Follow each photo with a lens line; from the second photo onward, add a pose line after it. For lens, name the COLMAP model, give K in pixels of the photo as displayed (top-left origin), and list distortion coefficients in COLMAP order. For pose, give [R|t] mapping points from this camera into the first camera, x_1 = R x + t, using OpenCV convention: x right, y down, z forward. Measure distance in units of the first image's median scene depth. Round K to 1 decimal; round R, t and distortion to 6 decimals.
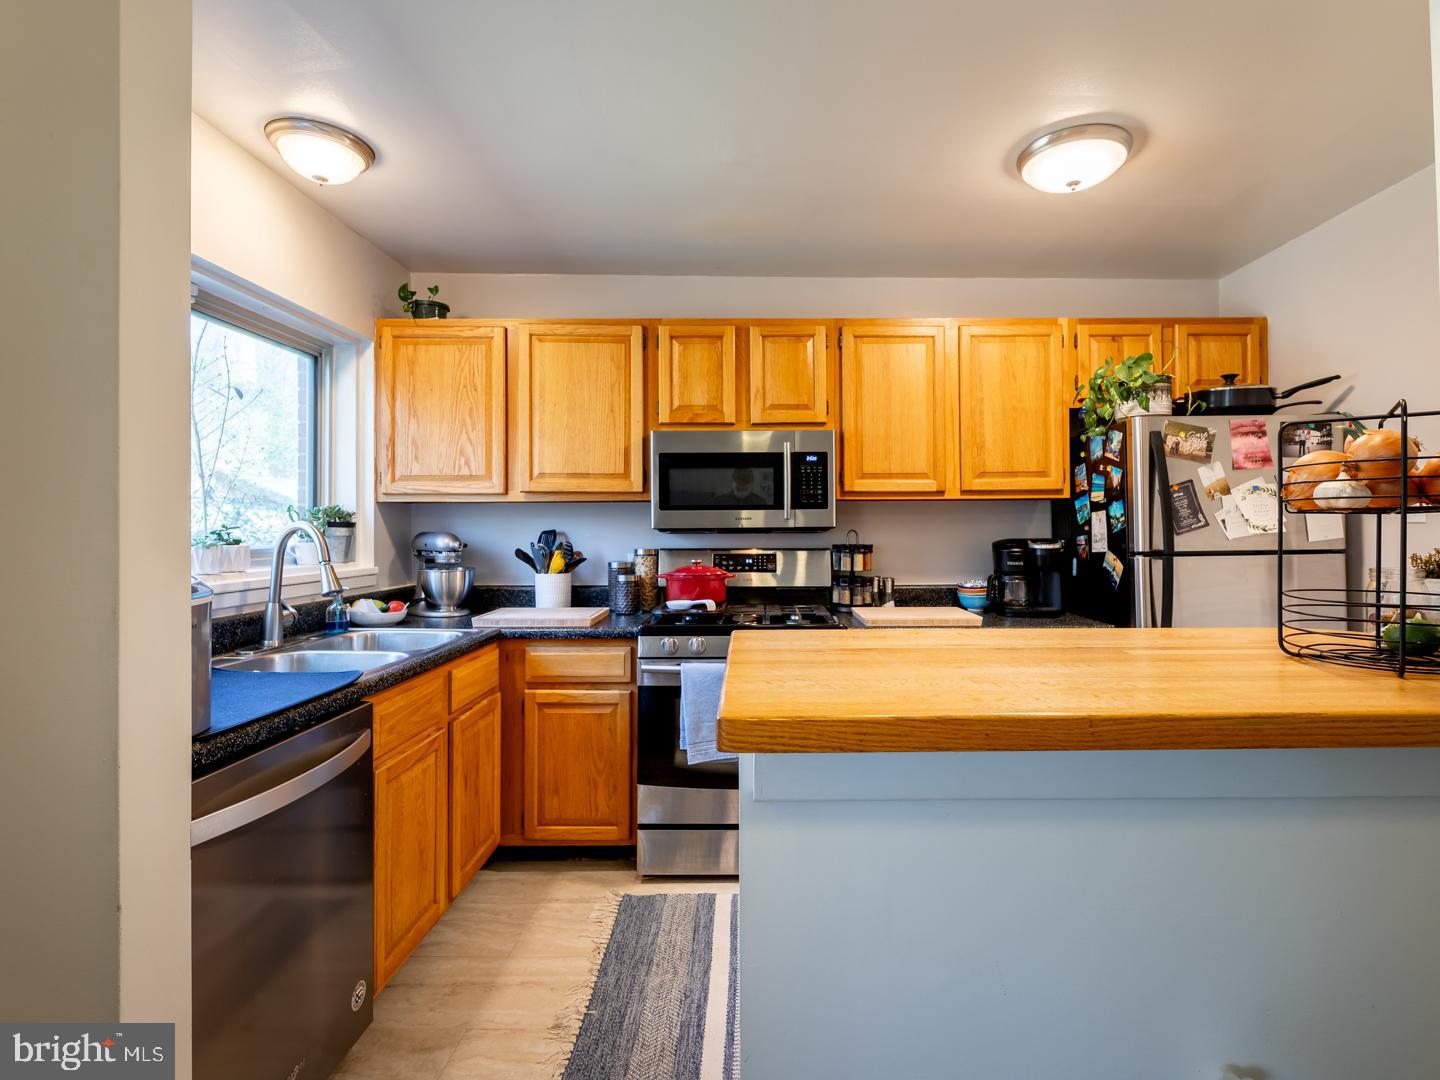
lens RADIAL K [[705.6, 0, 751.8], [0, 705.6, 522.4], [0, 0, 1]] dist [-0.019388, 0.000200]
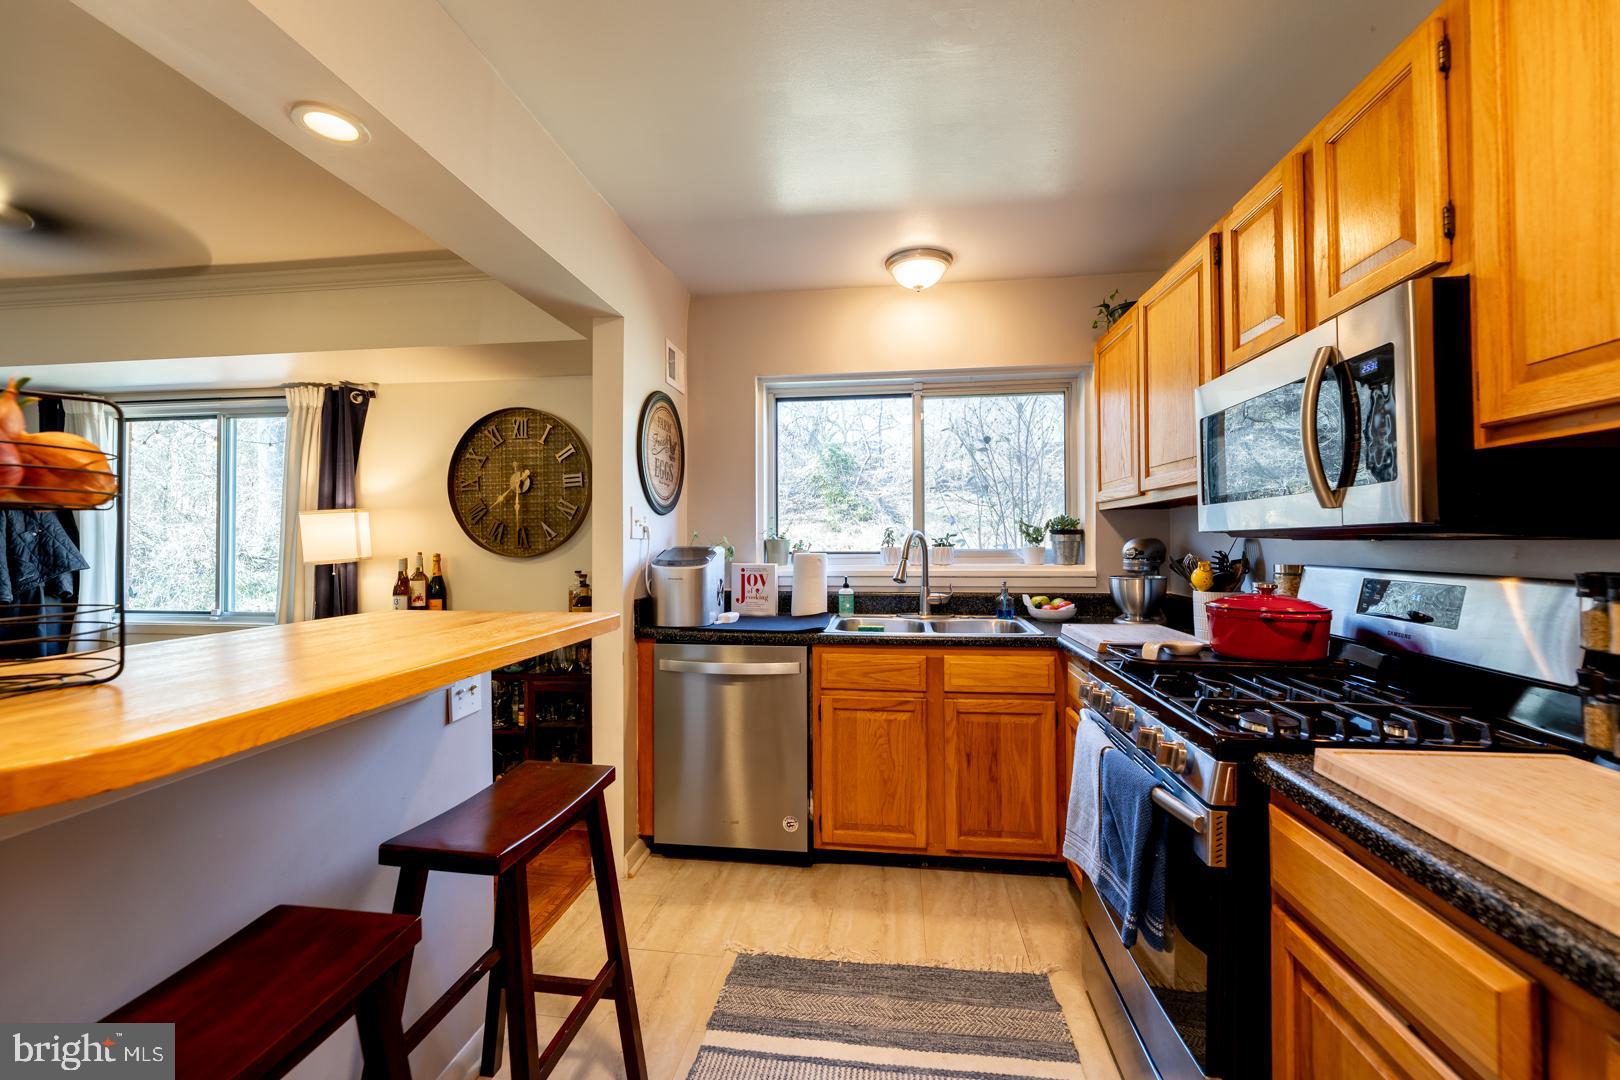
lens RADIAL K [[652.2, 0, 809.0], [0, 652.2, 531.1], [0, 0, 1]] dist [-0.001199, -0.000200]
pose [[-0.135175, -0.014458, -0.990716, 0.576293], [0.016734, 0.999718, -0.016872, 0.013224], [0.990680, -0.018860, -0.134895, 0.767499]]
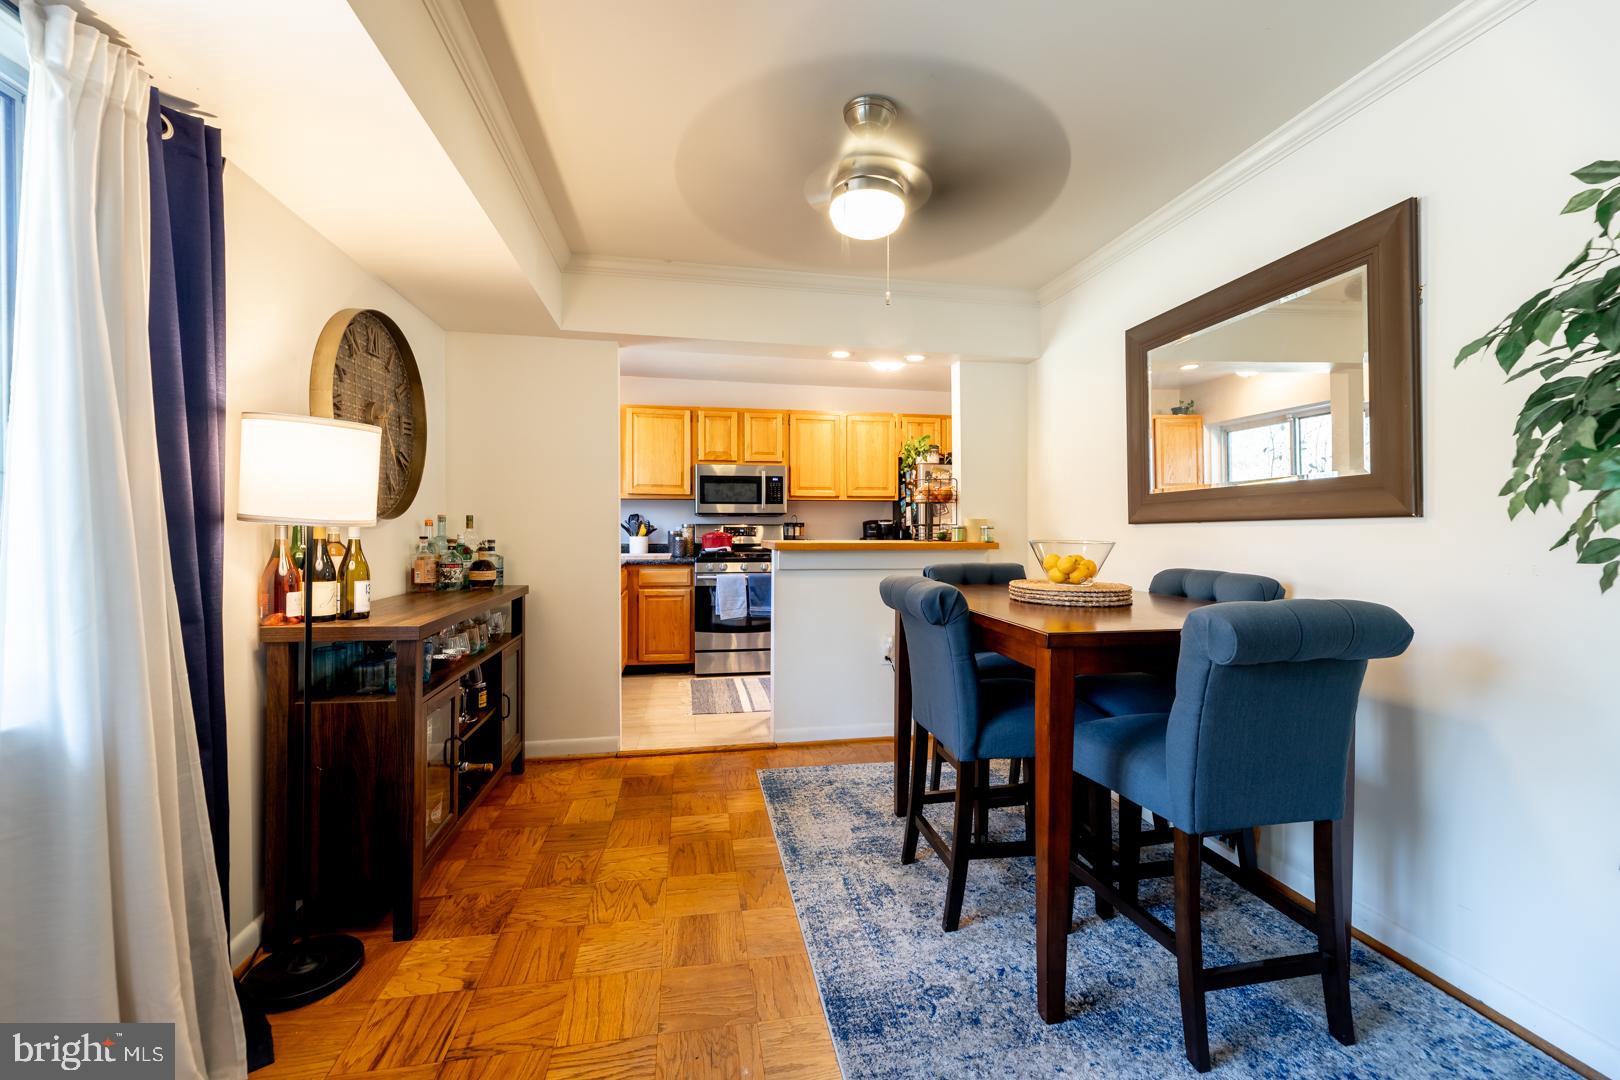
lens RADIAL K [[652.2, 0, 804.3], [0, 652.2, 530.1], [0, 0, 1]] dist [-0.001199, -0.000200]
pose [[0.985064, 0.004758, 0.172124, -0.154724], [-0.006374, 0.999941, 0.008835, 0.038421], [-0.172072, -0.009800, 0.985036, -0.865725]]
